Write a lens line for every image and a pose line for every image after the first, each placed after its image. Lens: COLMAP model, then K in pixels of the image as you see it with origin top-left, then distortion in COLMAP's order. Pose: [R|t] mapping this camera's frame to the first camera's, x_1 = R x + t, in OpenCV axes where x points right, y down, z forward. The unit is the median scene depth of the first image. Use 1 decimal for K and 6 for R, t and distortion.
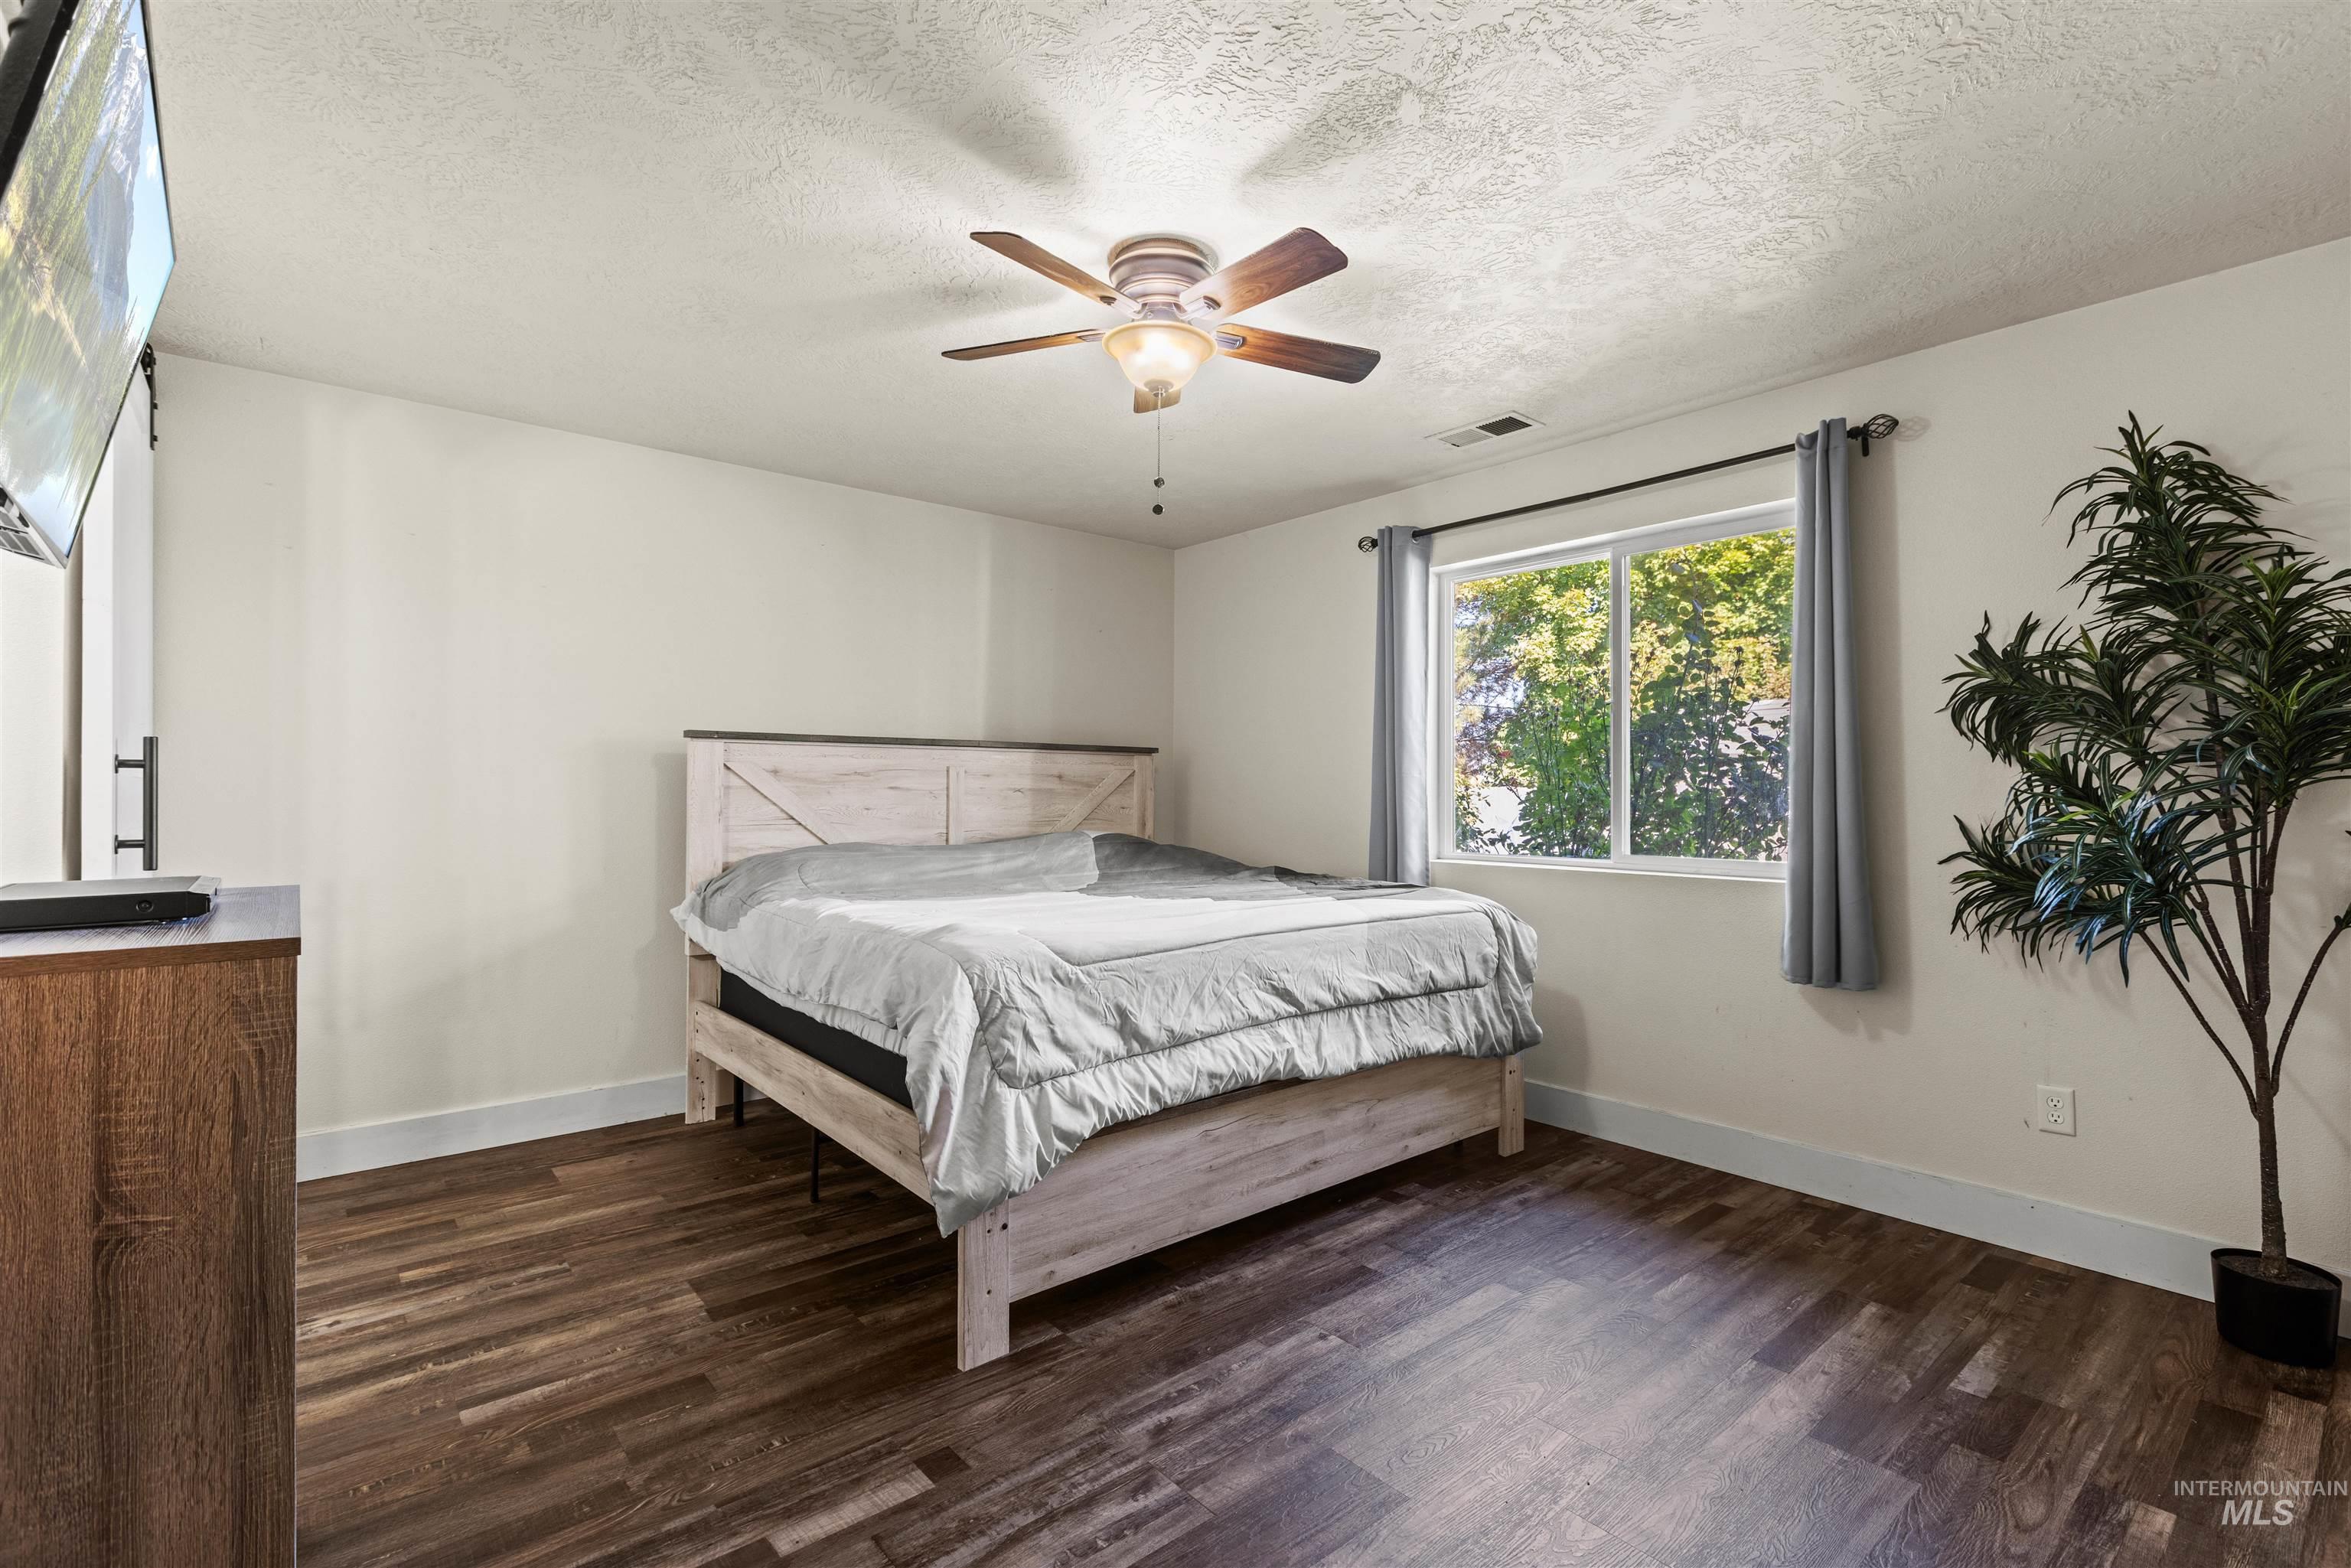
lens RADIAL K [[1046.6, 0, 1143.7], [0, 1046.6, 777.3], [0, 0, 1]] dist [0.002571, -0.001207]
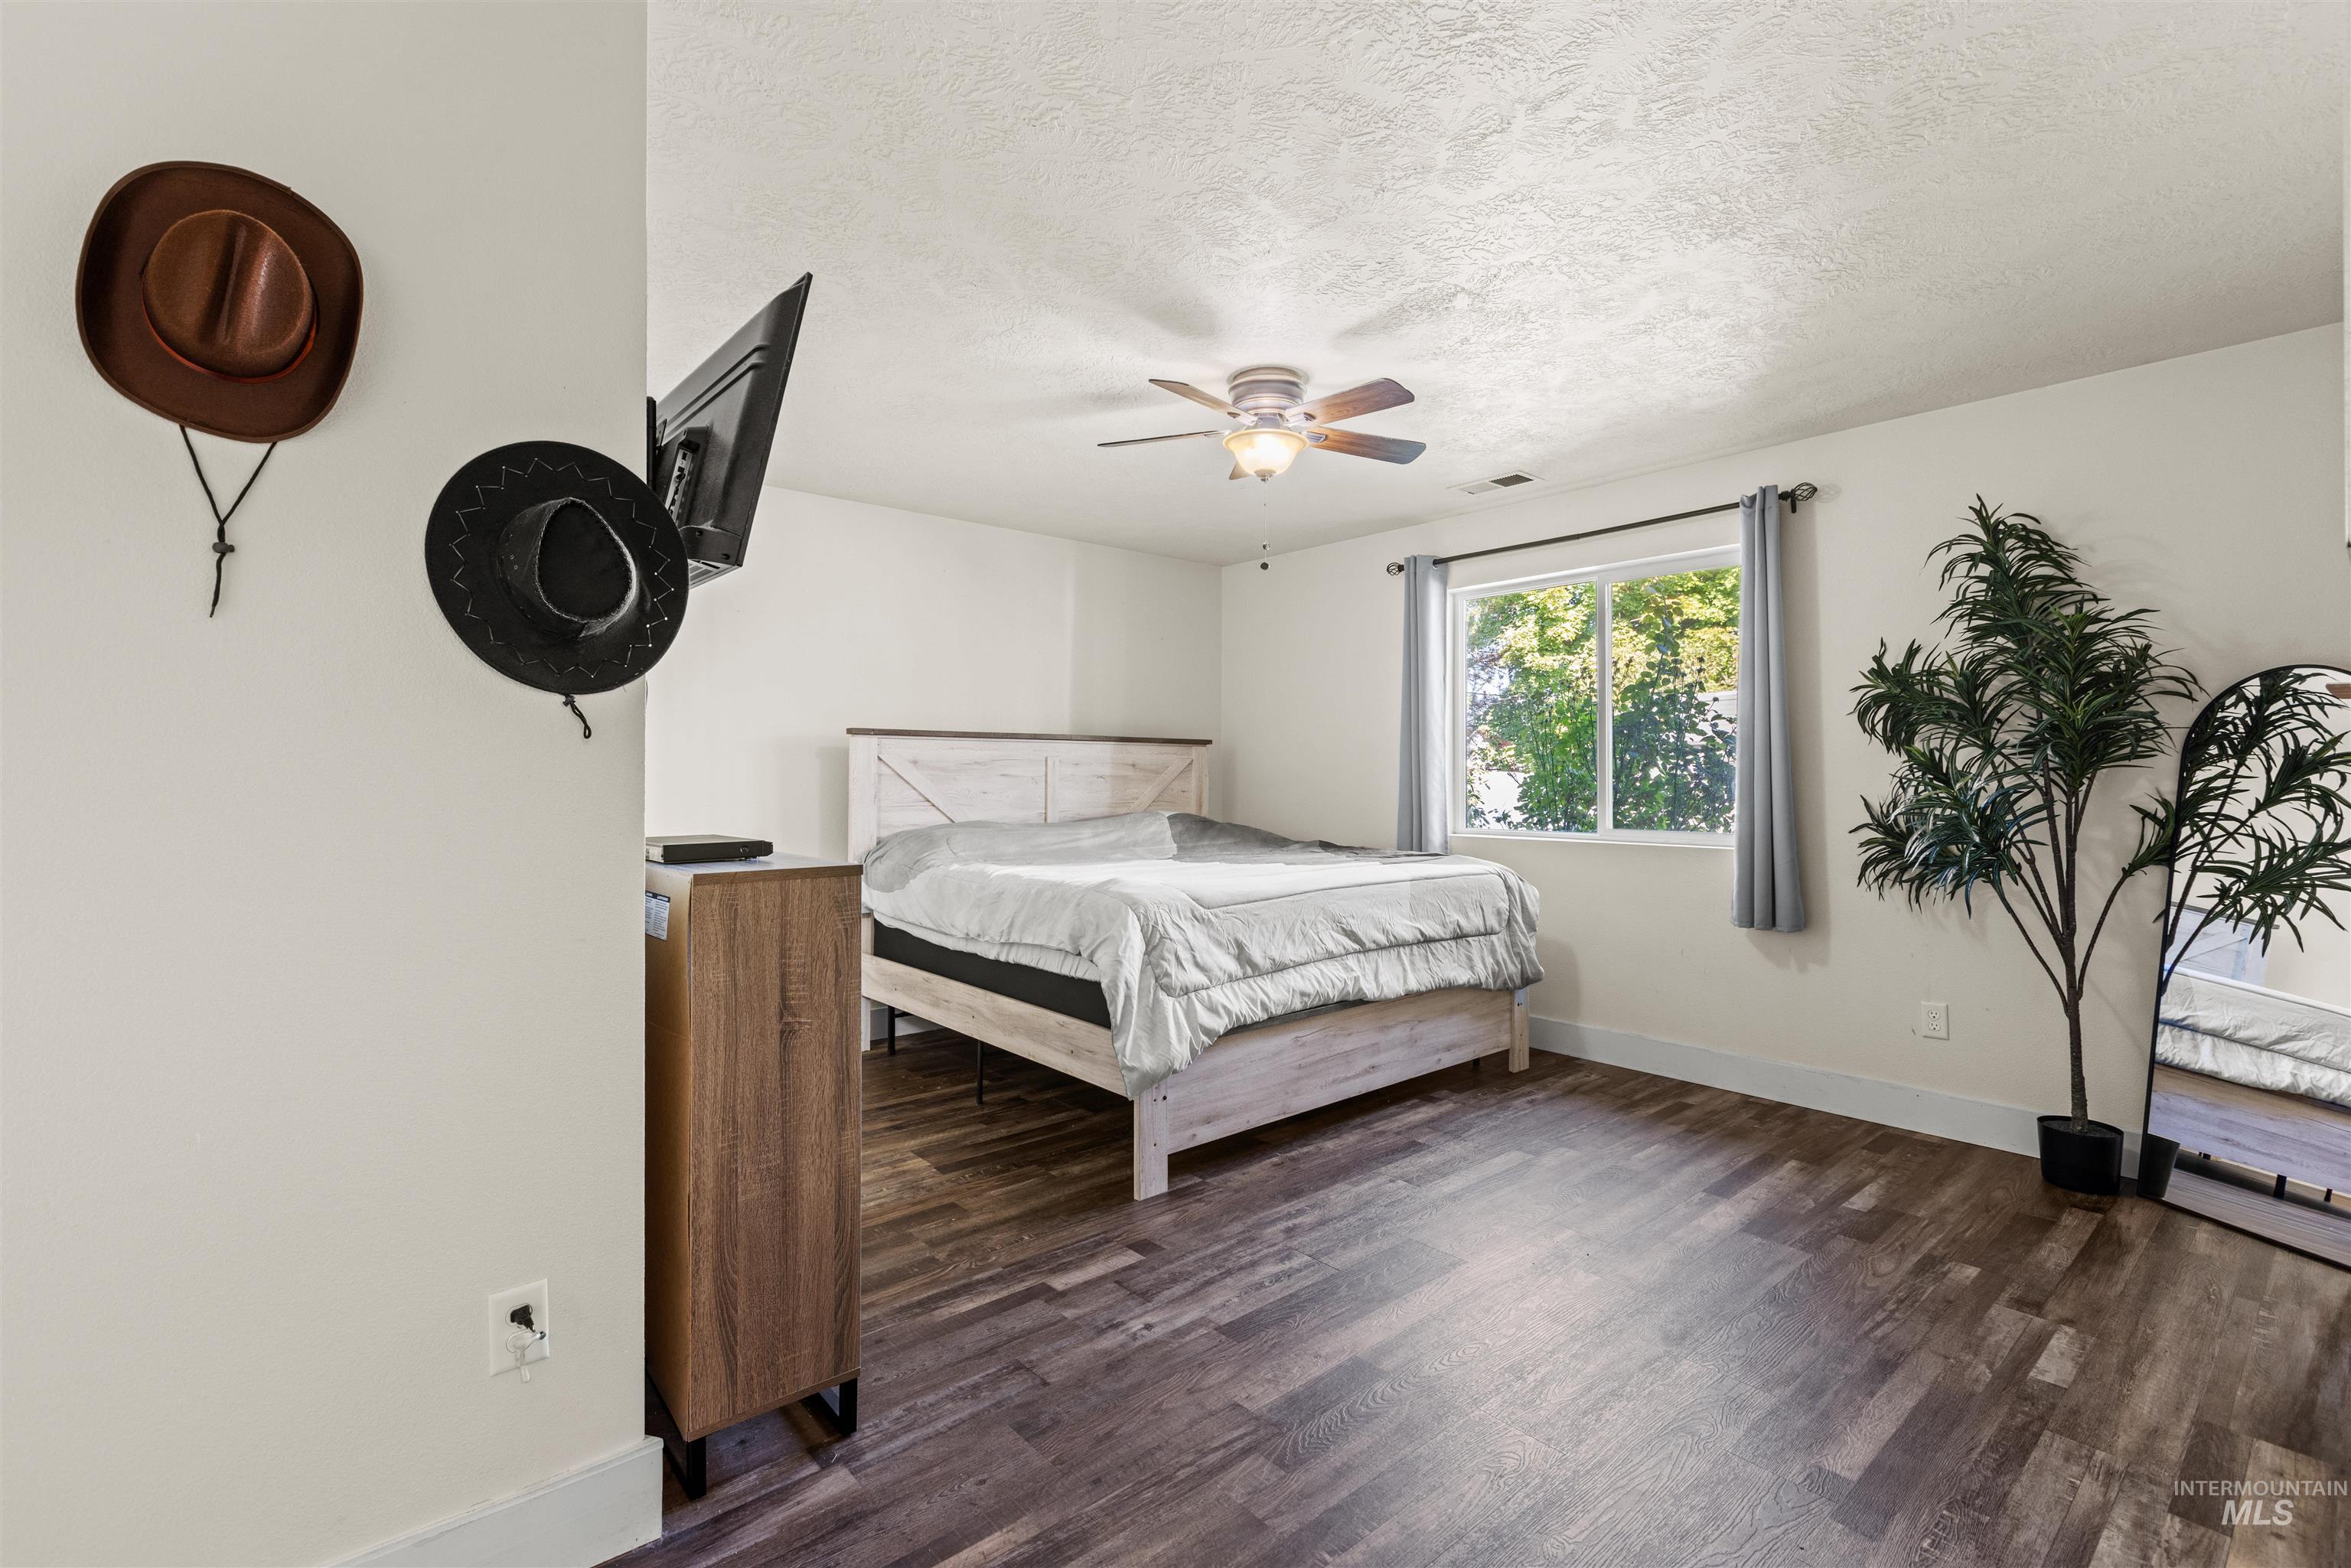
lens RADIAL K [[1046.6, 0, 1171.1], [0, 1046.6, 759.0], [0, 0, 1]] dist [0.002571, -0.001207]
pose [[0.999275, -0.001684, 0.038048, -0.141689], [0.001820, 0.999992, -0.003538, -0.006005], [-0.038041, 0.003605, 0.999270, -0.294867]]
